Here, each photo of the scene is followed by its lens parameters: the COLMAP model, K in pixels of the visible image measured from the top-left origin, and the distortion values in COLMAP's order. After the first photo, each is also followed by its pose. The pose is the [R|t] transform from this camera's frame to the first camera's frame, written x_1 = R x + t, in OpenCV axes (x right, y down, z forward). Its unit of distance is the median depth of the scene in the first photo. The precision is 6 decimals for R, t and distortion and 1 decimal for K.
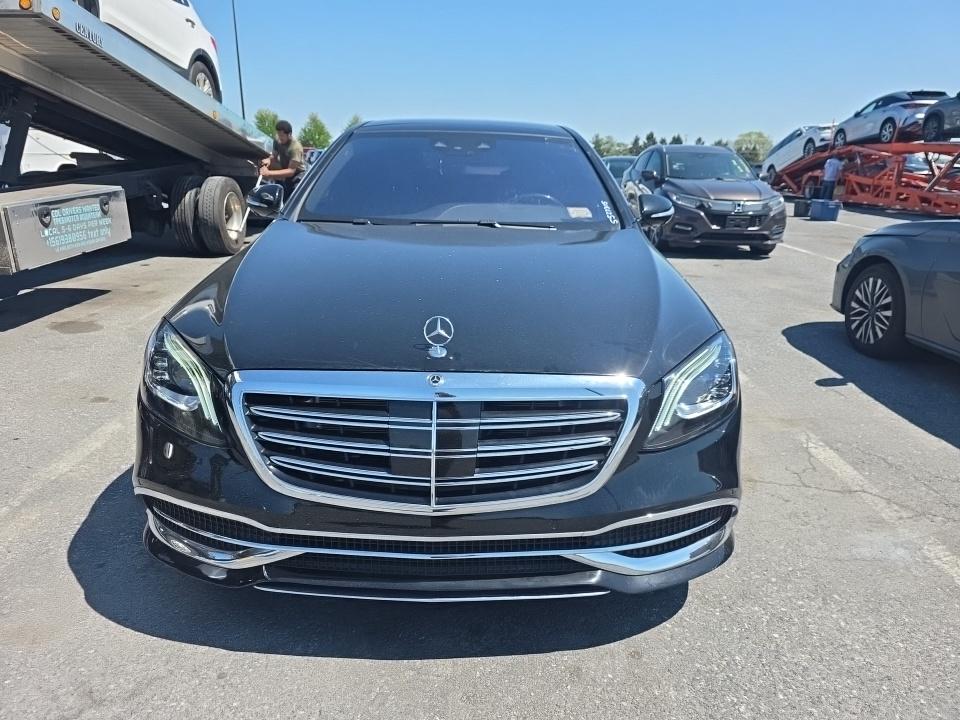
lens RADIAL K [[644.1, 0, 480.0], [0, 644.1, 360.0], [0, 0, 1]] dist [0.020828, -0.004930]
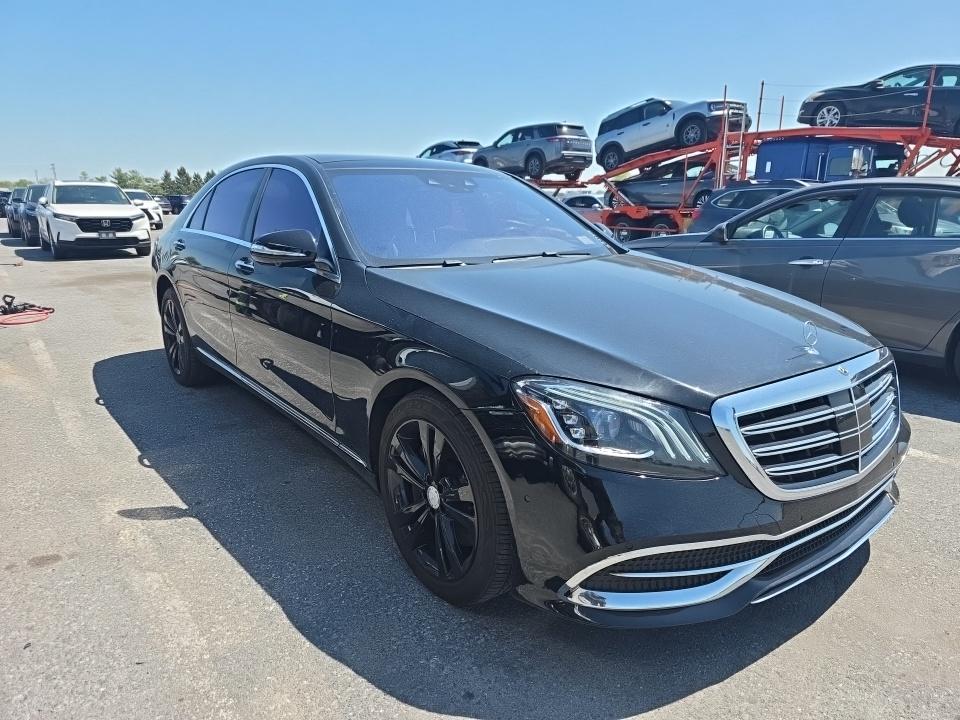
lens RADIAL K [[644.1, 0, 480.0], [0, 644.1, 360.0], [0, 0, 1]] dist [0.020828, -0.004930]
pose [[0.786220, -0.160204, 0.596820, -0.104628], [0.190675, 0.981576, 0.012297, -0.010669], [-0.587794, 0.104131, 0.802281, 0.032025]]
